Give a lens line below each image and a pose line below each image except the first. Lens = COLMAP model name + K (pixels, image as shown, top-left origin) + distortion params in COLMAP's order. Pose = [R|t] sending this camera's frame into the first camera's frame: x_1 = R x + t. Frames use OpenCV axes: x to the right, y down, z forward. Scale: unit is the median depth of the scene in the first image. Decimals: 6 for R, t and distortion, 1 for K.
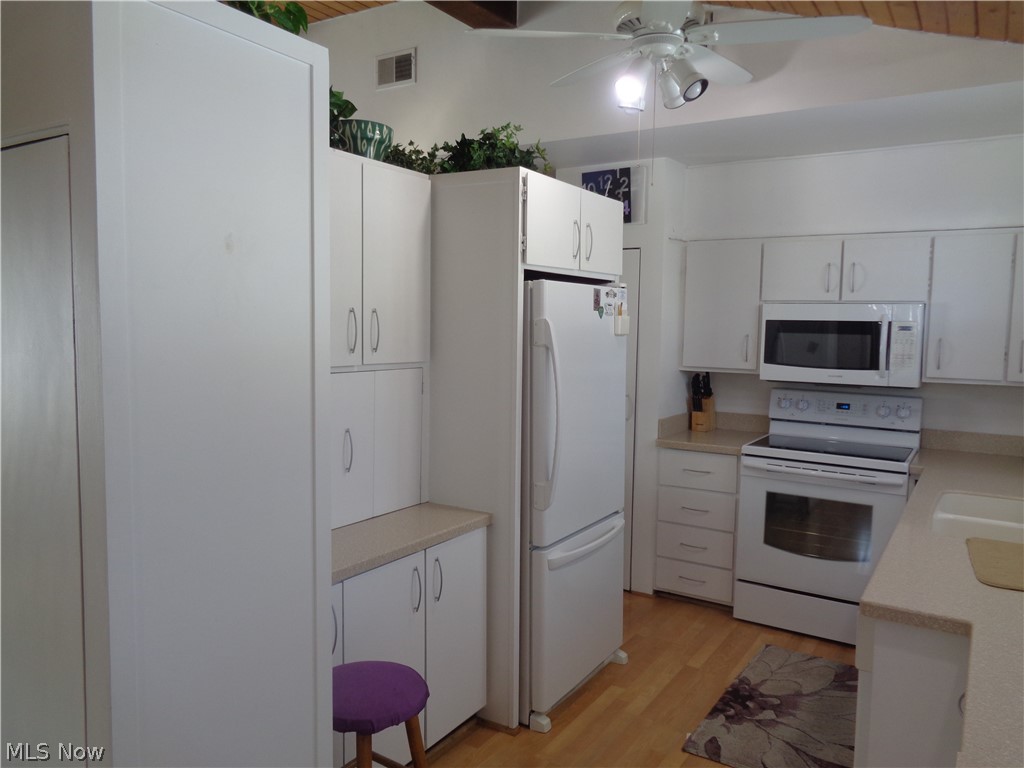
lens RADIAL K [[763.9, 0, 508.7], [0, 763.9, 382.9], [0, 0, 1]] dist [-0.003387, 0.002481]
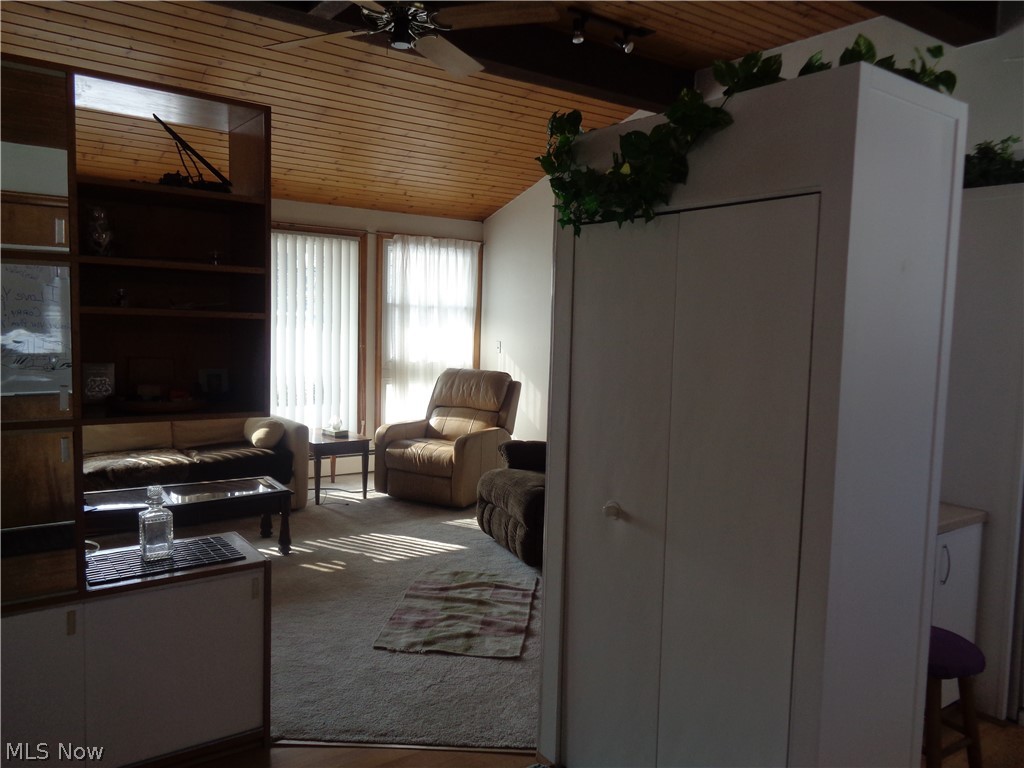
lens RADIAL K [[763.9, 0, 513.8], [0, 763.9, 384.8], [0, 0, 1]] dist [-0.003387, 0.002481]
pose [[0.922041, 0.047672, -0.384145, -0.229443], [-0.049905, 0.998745, 0.004159, 0.025079], [0.383861, 0.015336, 0.923263, -0.220636]]
